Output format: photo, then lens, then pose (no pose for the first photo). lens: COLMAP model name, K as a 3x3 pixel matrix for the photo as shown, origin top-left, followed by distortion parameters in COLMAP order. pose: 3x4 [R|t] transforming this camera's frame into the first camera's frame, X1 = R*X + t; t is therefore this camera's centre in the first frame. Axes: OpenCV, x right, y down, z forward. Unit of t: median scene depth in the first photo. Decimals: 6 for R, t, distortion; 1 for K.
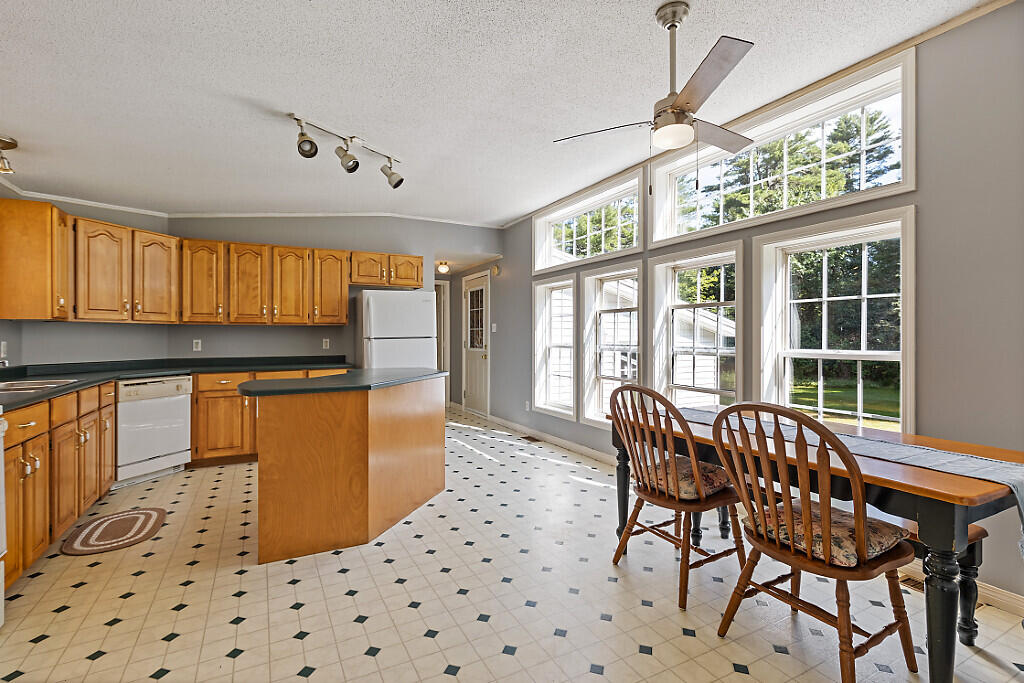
lens RADIAL K [[471.5, 0, 494.4], [0, 471.5, 339.2], [0, 0, 1]] dist [0.001698, -0.001127]
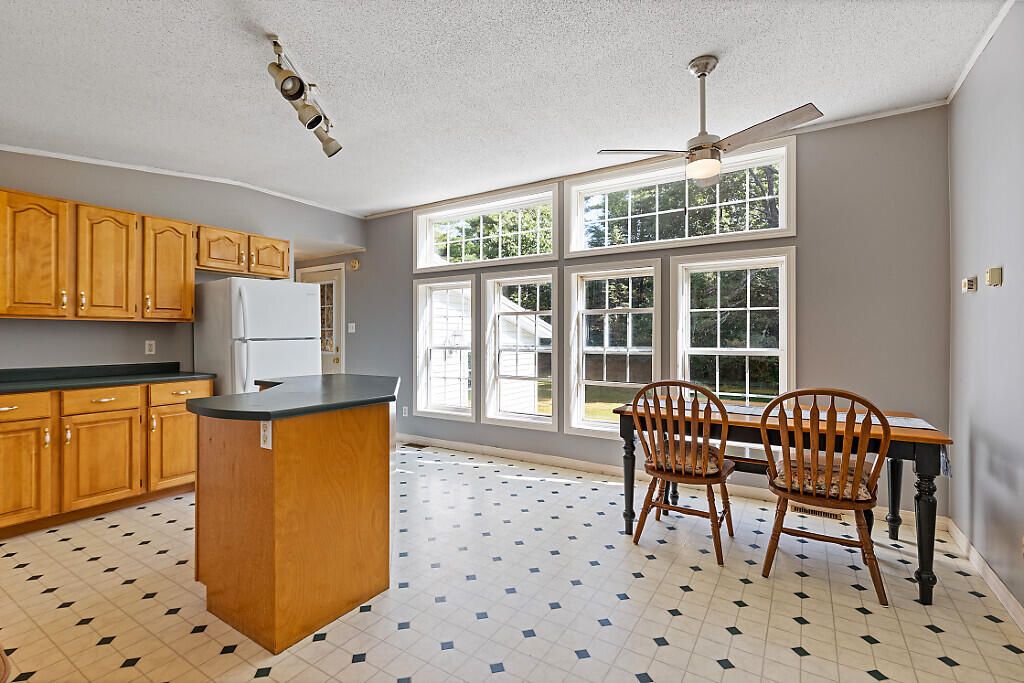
lens RADIAL K [[471.5, 0, 504.1], [0, 471.5, 338.5], [0, 0, 1]] dist [0.001698, -0.001127]
pose [[0.861048, 0.000419, 0.508523, -0.292218], [0.001850, 0.999990, -0.003958, 0.000435], [-0.508520, 0.004349, 0.861039, 0.105706]]
